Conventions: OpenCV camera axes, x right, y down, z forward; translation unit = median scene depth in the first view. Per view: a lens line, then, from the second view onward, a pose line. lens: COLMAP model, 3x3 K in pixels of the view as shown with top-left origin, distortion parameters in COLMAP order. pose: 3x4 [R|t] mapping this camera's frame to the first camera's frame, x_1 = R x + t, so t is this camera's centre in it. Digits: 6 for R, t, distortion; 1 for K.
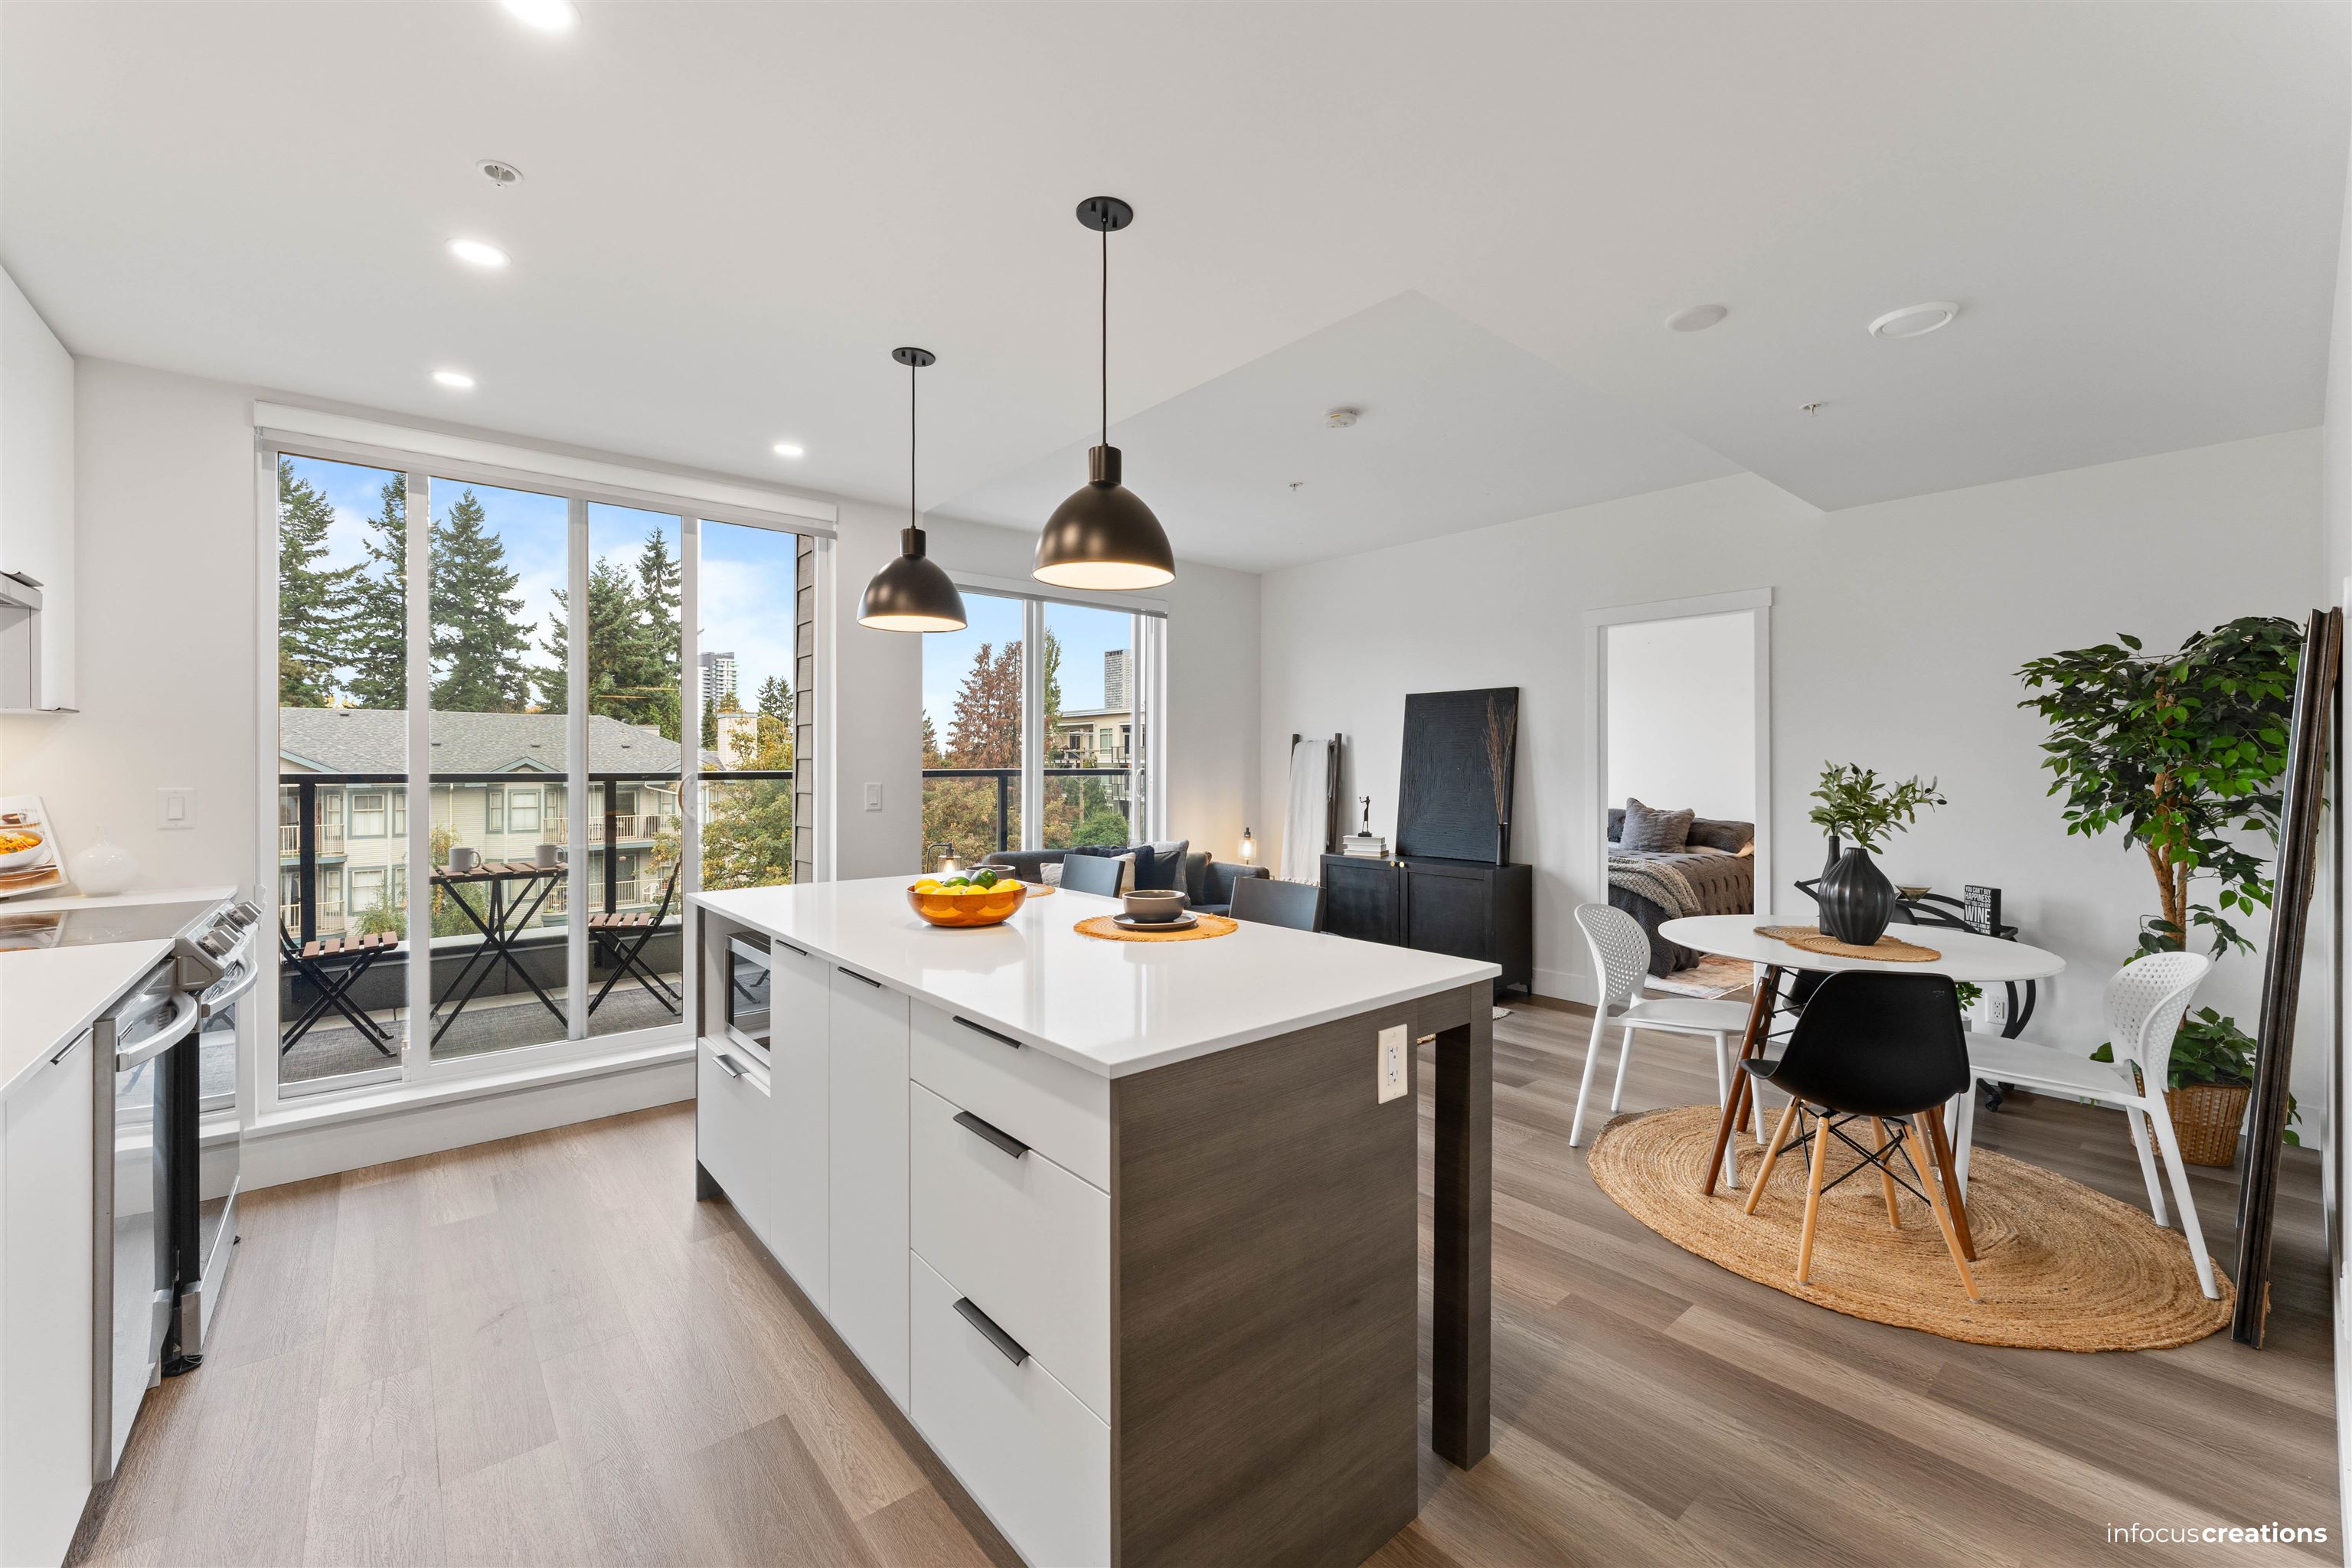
lens RADIAL K [[945.8, 0, 1169.3], [0, 945.8, 763.5], [0, 0, 1]] dist [0.000004, -0.000023]
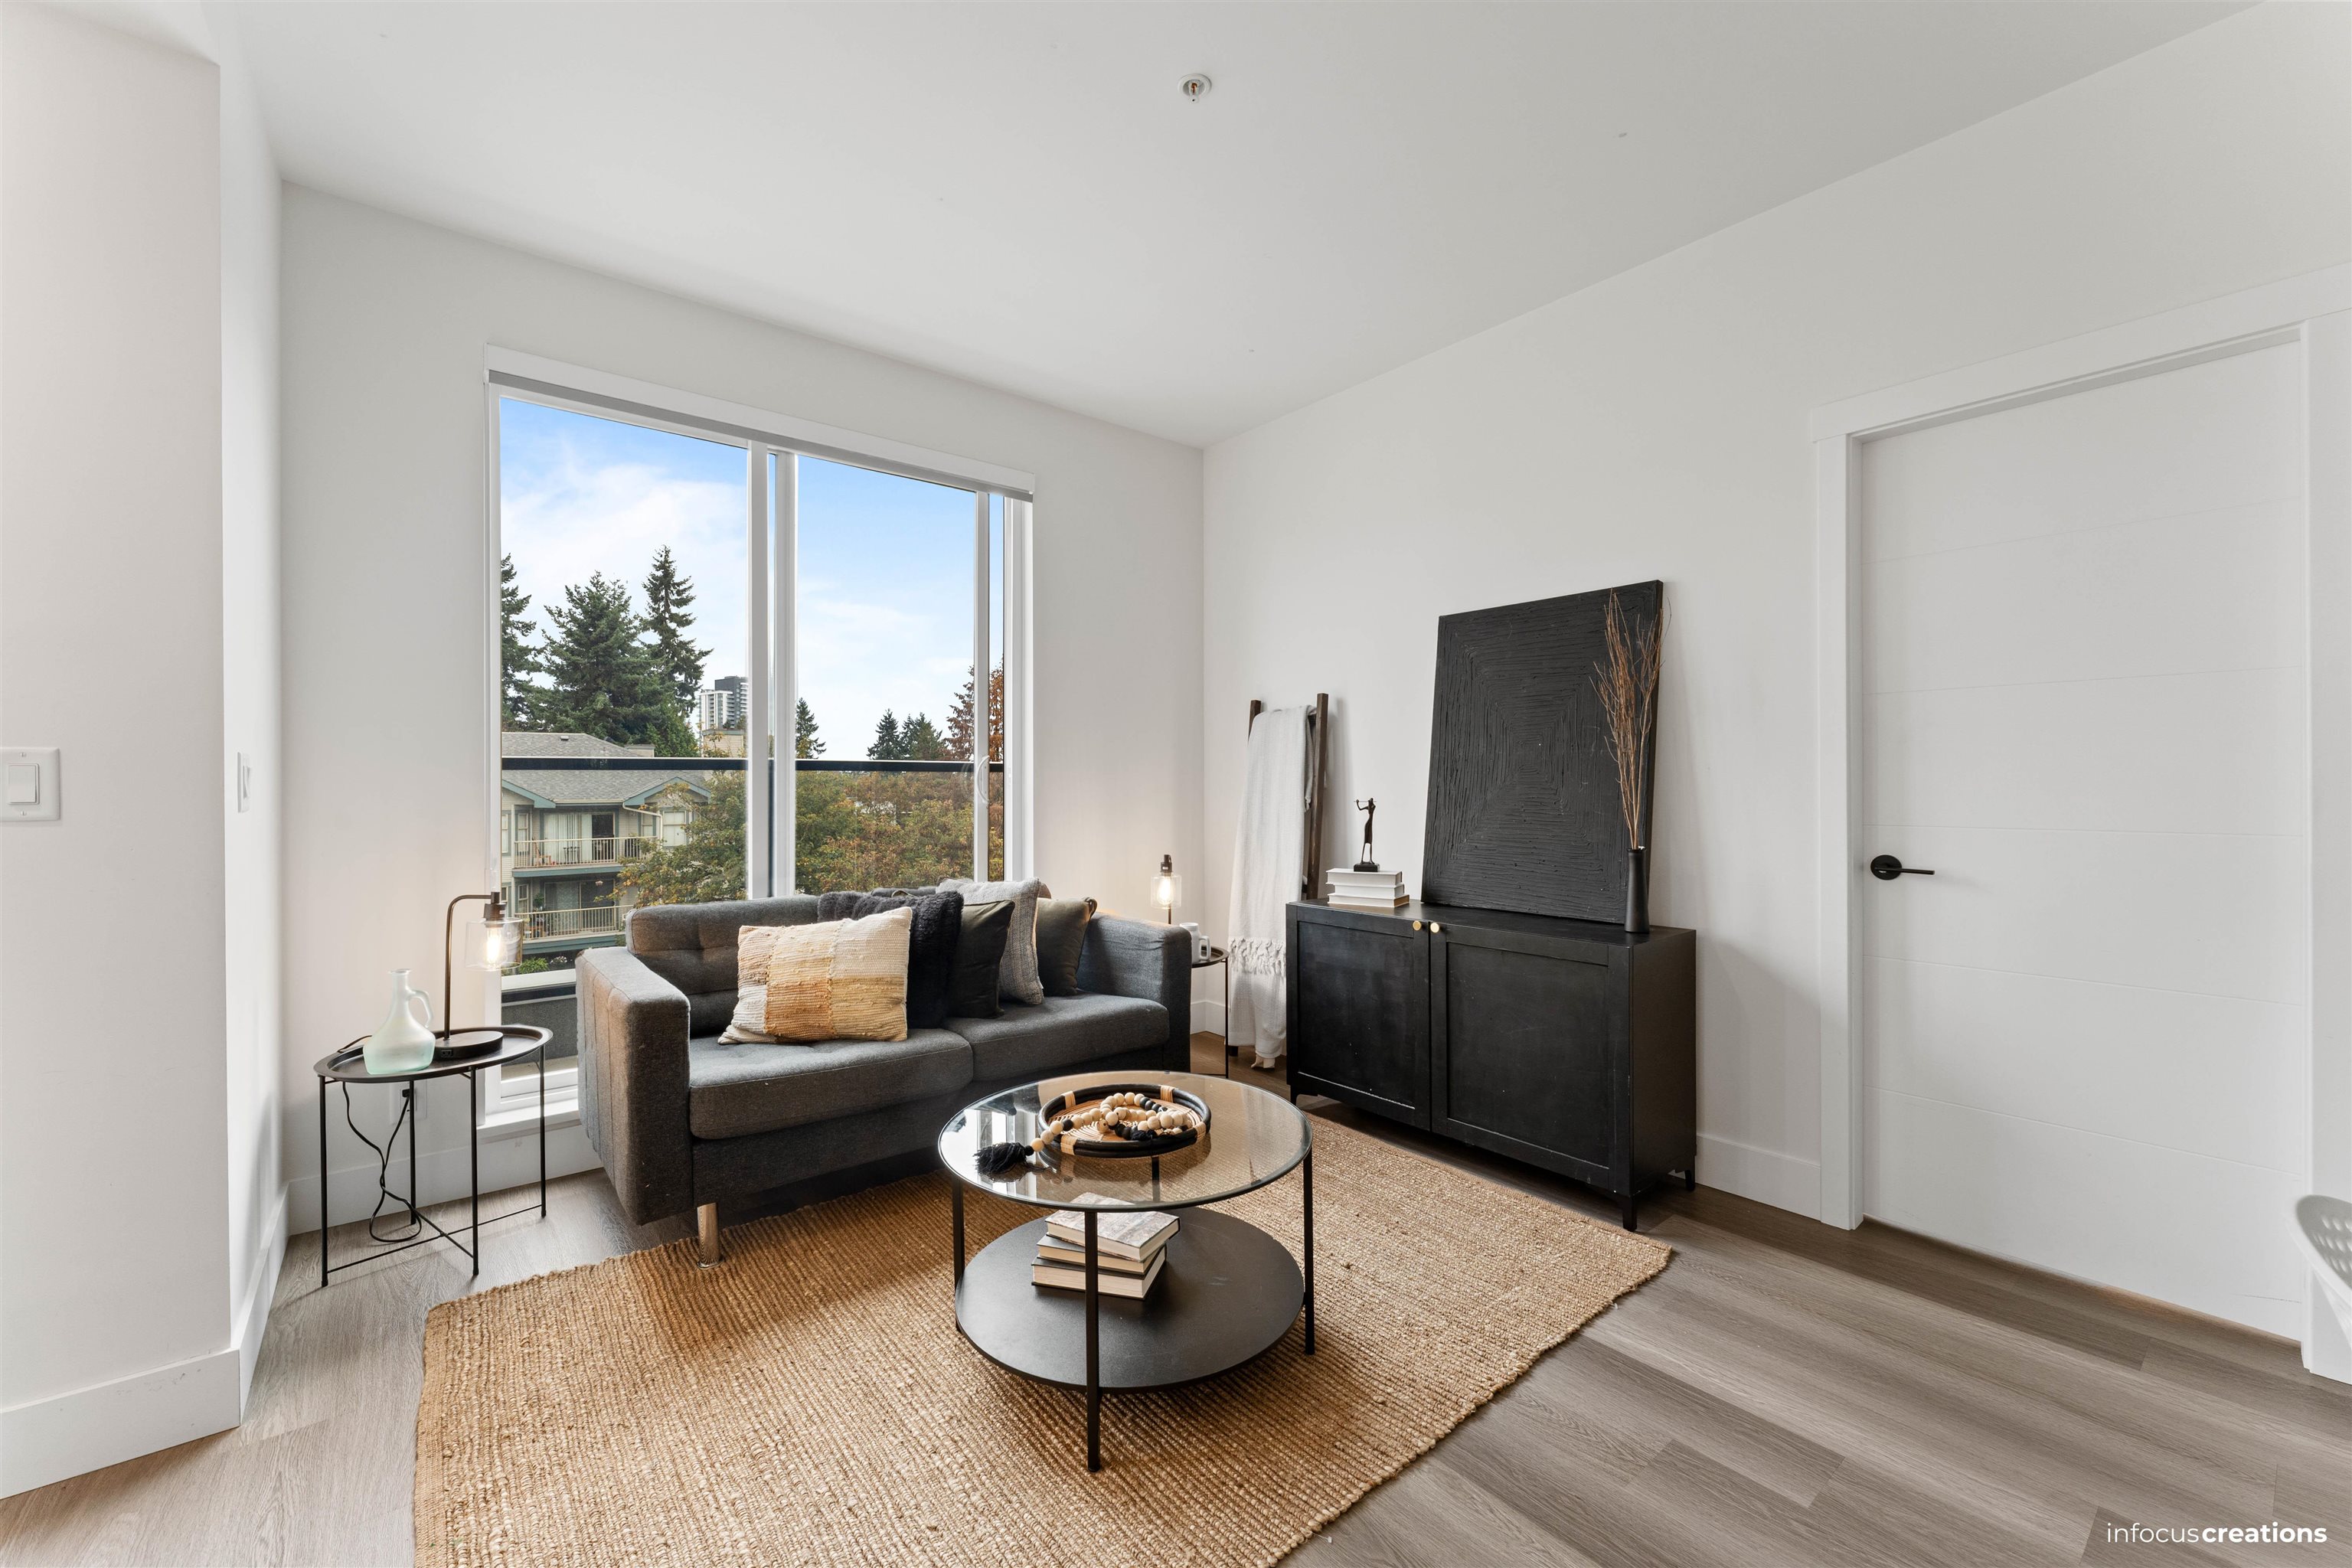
lens RADIAL K [[935.9, 0, 1176.0], [0, 935.9, 784.0], [0, 0, 1]] dist [-0.001495, -0.000197]
pose [[0.999860, -0.003537, -0.016346, 0.096198], [0.003517, 0.999993, -0.001271, 0.024422], [0.016350, 0.001213, 0.999866, 0.413663]]
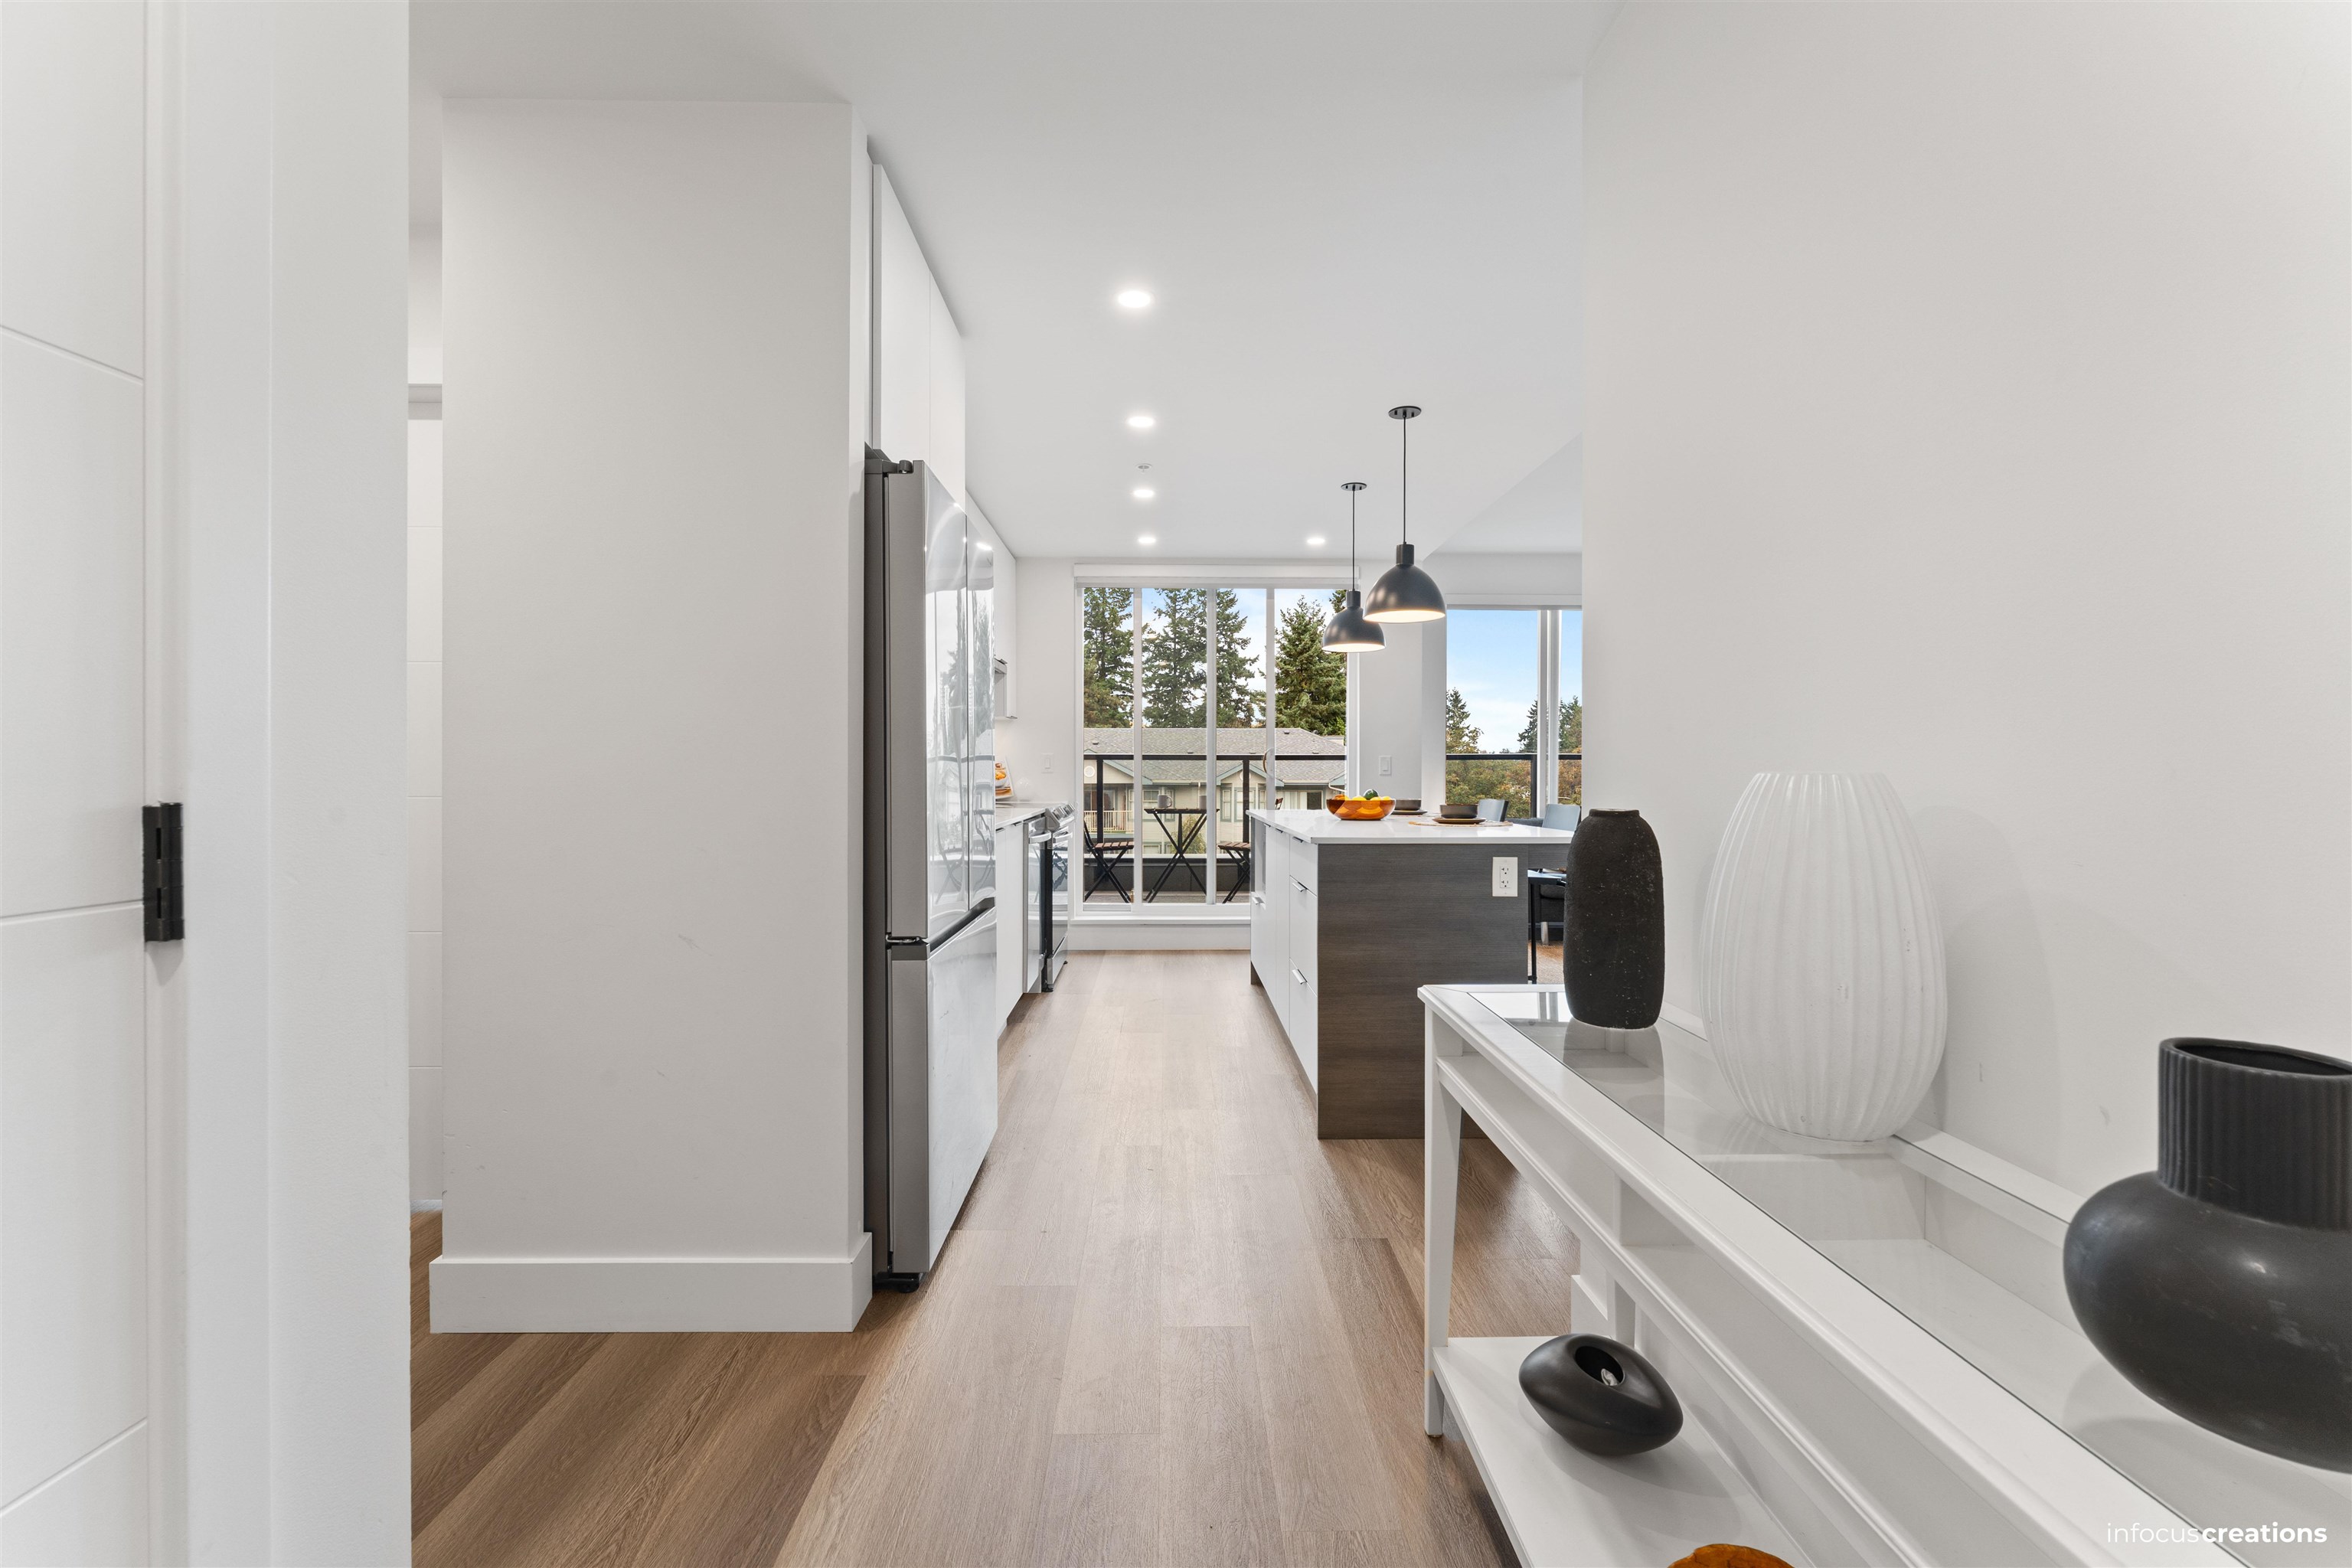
lens RADIAL K [[935.9, 0, 1176.0], [0, 935.9, 784.0], [0, 0, 1]] dist [-0.001495, -0.000197]
pose [[0.776642, 0.010155, -0.629860, 0.216776], [-0.001643, 0.999899, 0.014095, 0.028098], [0.629940, -0.009912, 0.776581, -0.196365]]
